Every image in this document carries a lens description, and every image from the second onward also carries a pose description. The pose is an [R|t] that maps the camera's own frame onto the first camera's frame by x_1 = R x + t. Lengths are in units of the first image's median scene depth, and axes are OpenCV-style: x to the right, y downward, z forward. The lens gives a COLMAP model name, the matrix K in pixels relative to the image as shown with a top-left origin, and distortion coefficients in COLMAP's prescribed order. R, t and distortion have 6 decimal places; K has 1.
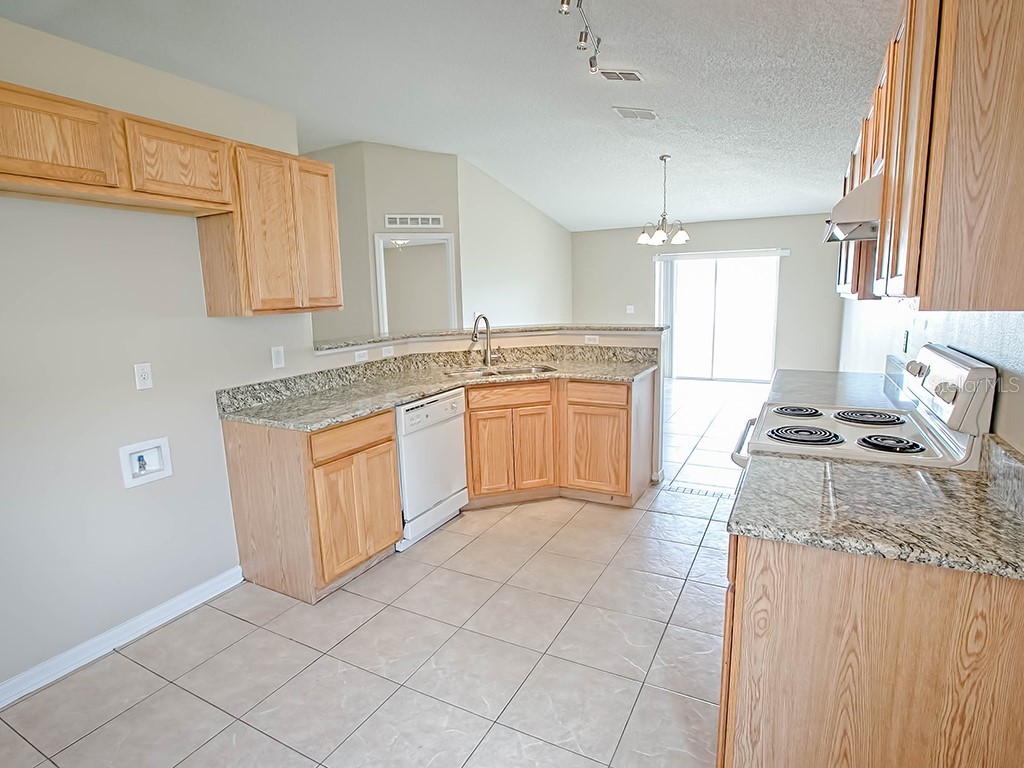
lens RADIAL K [[527.4, 0, 508.5], [0, 527.4, 381.3], [0, 0, 1]] dist [-0.046009, 0.013840]
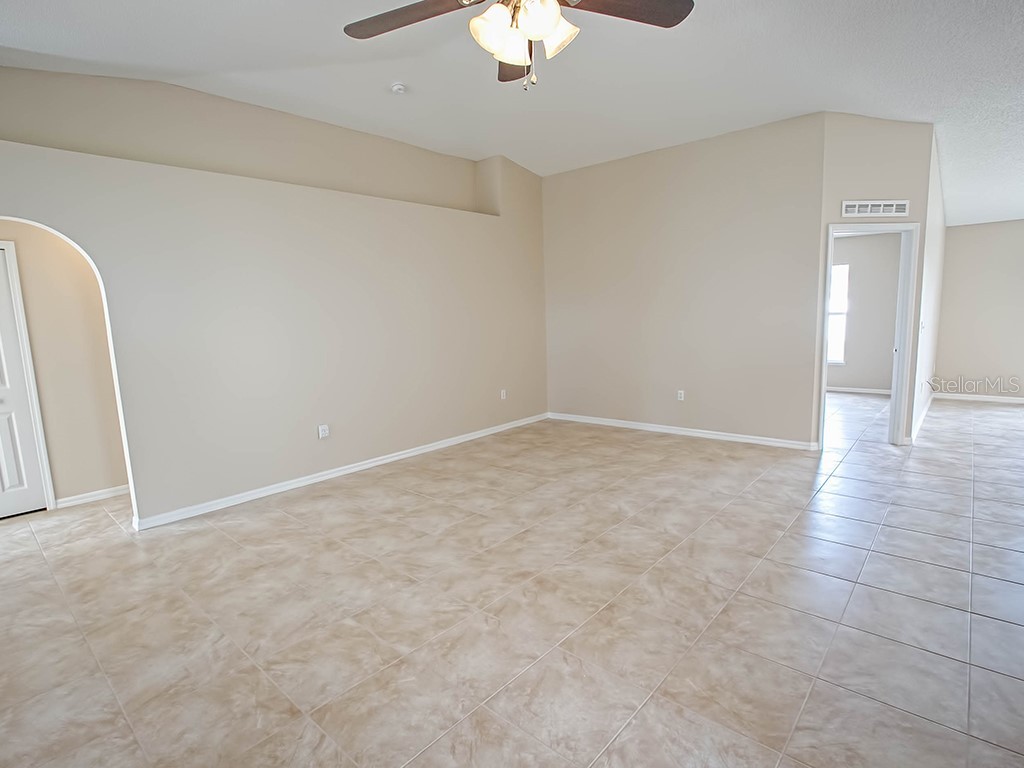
lens RADIAL K [[527.4, 0, 505.1], [0, 527.4, 381.5], [0, 0, 1]] dist [-0.046009, 0.013840]
pose [[0.973006, 0.018628, -0.230025, -1.006142], [-0.024738, 0.999413, -0.023705, -0.010209], [0.229448, 0.028755, 0.972896, 0.190656]]
